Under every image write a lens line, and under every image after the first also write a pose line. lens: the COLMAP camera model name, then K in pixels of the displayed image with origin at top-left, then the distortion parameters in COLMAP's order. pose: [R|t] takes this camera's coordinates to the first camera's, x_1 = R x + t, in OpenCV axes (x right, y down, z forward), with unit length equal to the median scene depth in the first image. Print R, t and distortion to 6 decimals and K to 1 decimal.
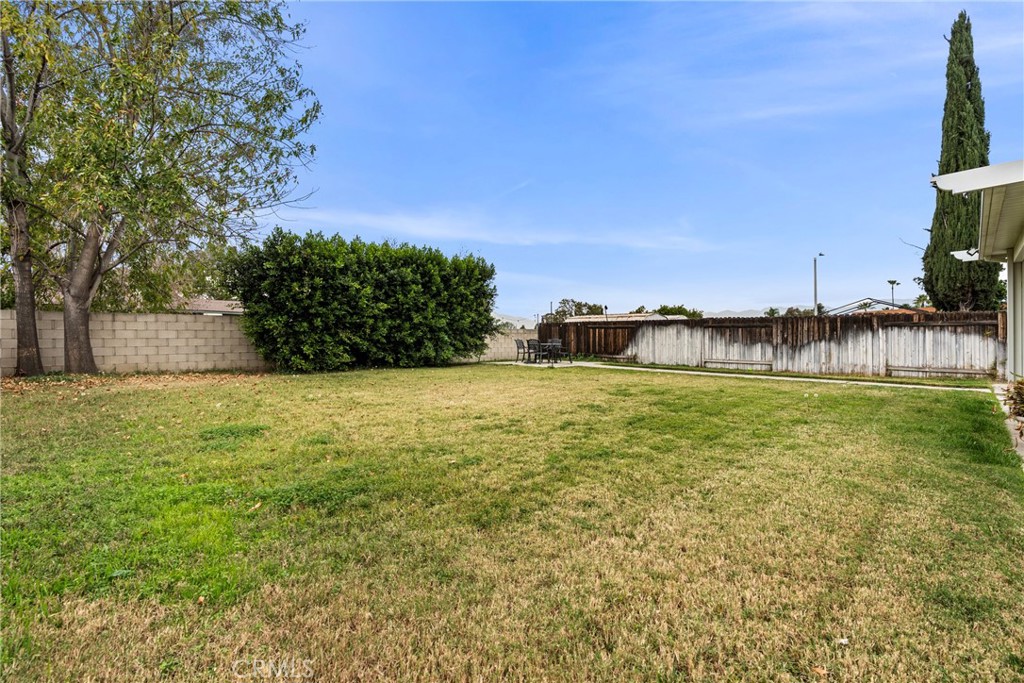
lens RADIAL K [[462.3, 0, 509.0], [0, 462.3, 342.9], [0, 0, 1]] dist [0.002900, 0.000549]
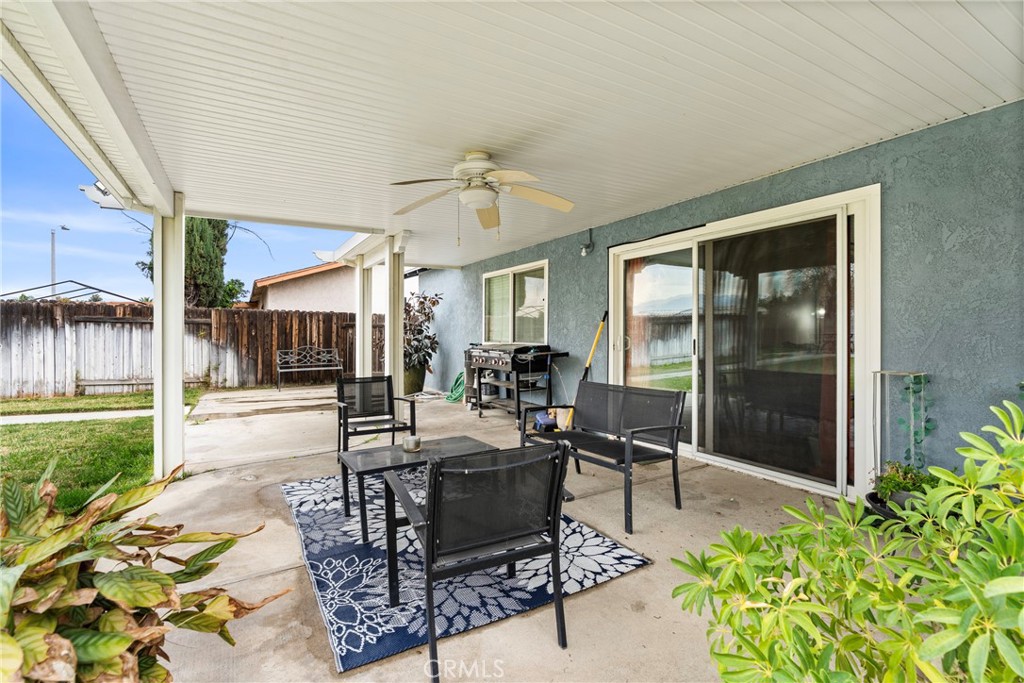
lens RADIAL K [[462.3, 0, 509.1], [0, 462.3, 338.7], [0, 0, 1]] dist [0.002900, 0.000549]
pose [[0.255986, -0.001035, 0.966680, 0.329575], [0.002555, 0.999997, 0.000394, -0.009560], [-0.966677, 0.002369, 0.255988, 0.224746]]
